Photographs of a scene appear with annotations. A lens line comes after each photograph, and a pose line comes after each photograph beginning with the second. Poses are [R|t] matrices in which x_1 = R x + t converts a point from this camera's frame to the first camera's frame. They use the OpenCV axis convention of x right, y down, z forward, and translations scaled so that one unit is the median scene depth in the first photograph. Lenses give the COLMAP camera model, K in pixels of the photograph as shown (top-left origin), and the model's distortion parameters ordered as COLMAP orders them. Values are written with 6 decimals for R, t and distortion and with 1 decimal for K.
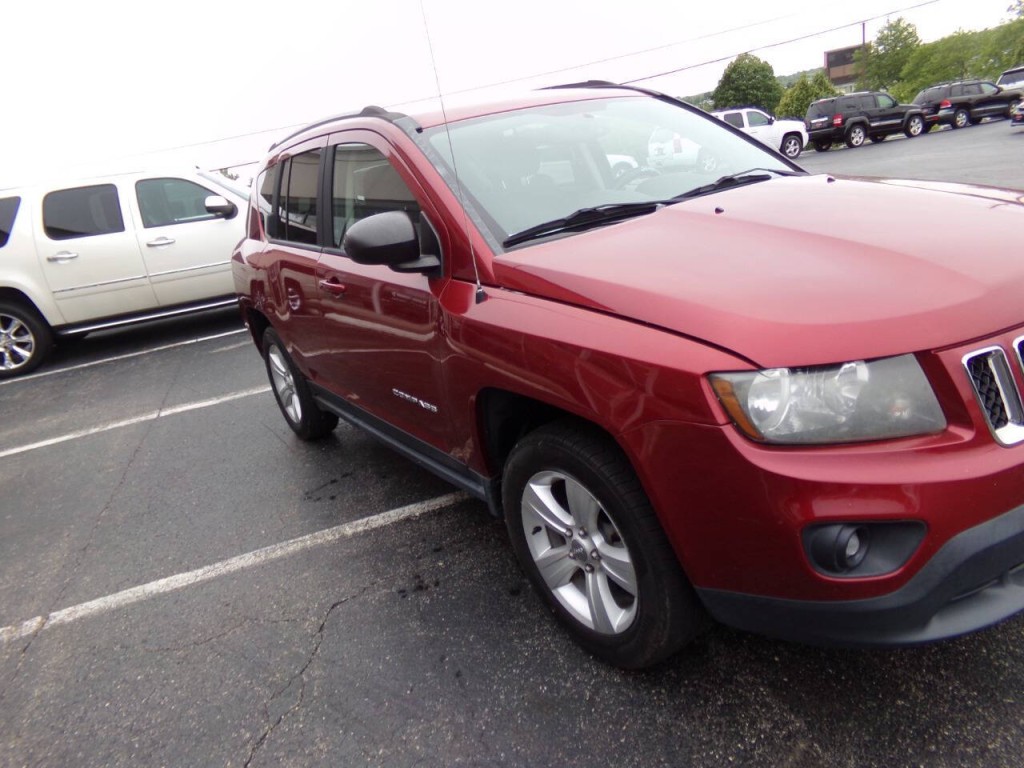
lens RADIAL K [[703.6, 0, 514.8], [0, 703.6, 392.3], [0, 0, 1]] dist [-0.027916, 0.054851]
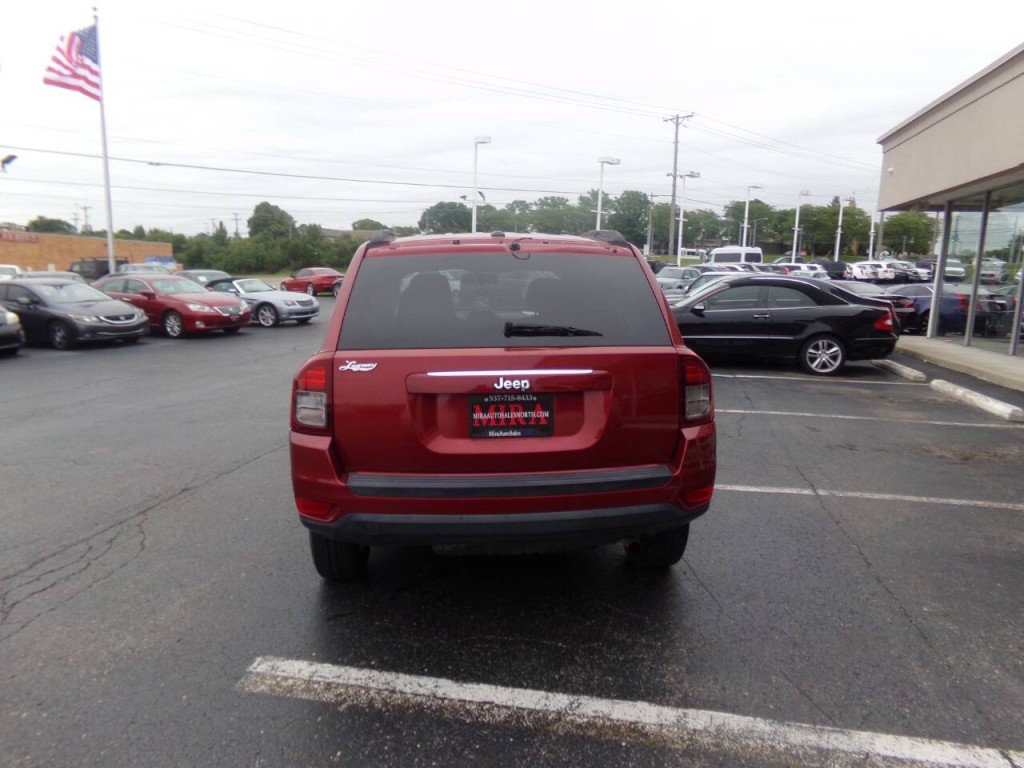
lens RADIAL K [[703.6, 0, 516.0], [0, 703.6, 386.9], [0, 0, 1]] dist [-0.027916, 0.054851]
pose [[-0.858881, 0.083606, 0.505306, -0.603468], [0.295767, 0.886422, 0.356058, -0.487136], [-0.418146, 0.455265, -0.786059, 1.662220]]
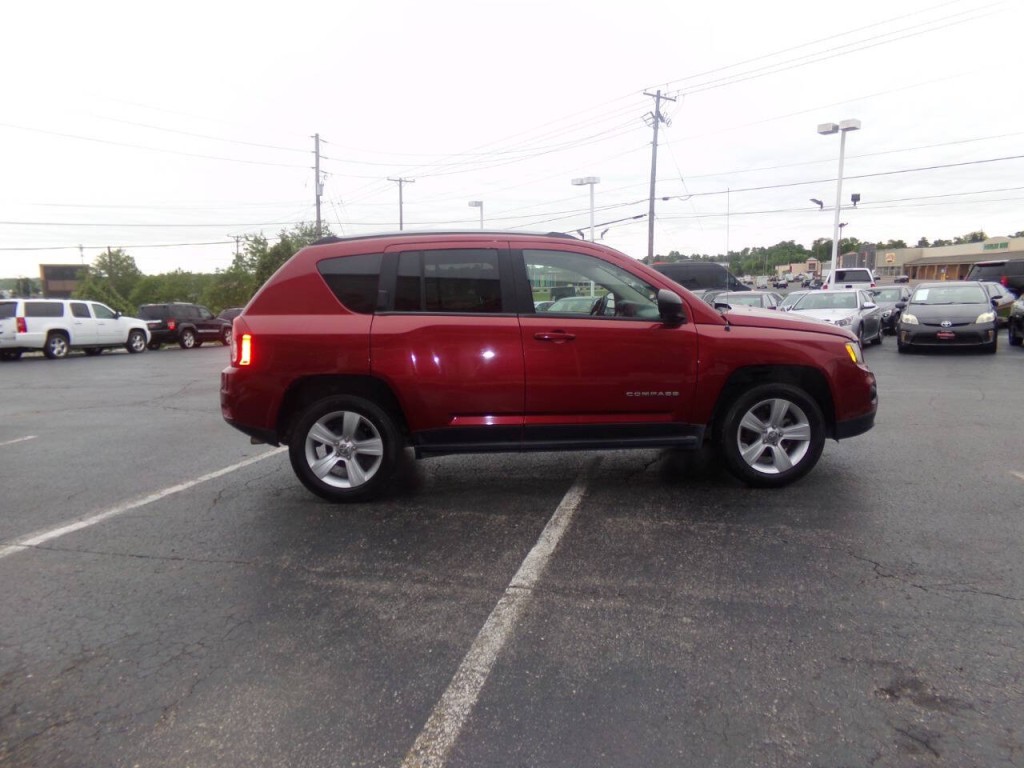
lens RADIAL K [[703.6, 0, 519.0], [0, 703.6, 396.8], [0, 0, 1]] dist [-0.027916, 0.054851]
pose [[0.527598, 0.031103, 0.848925, -1.060543], [0.215389, 0.961776, -0.169099, 0.142885], [-0.821735, 0.272065, 0.500732, 0.226262]]
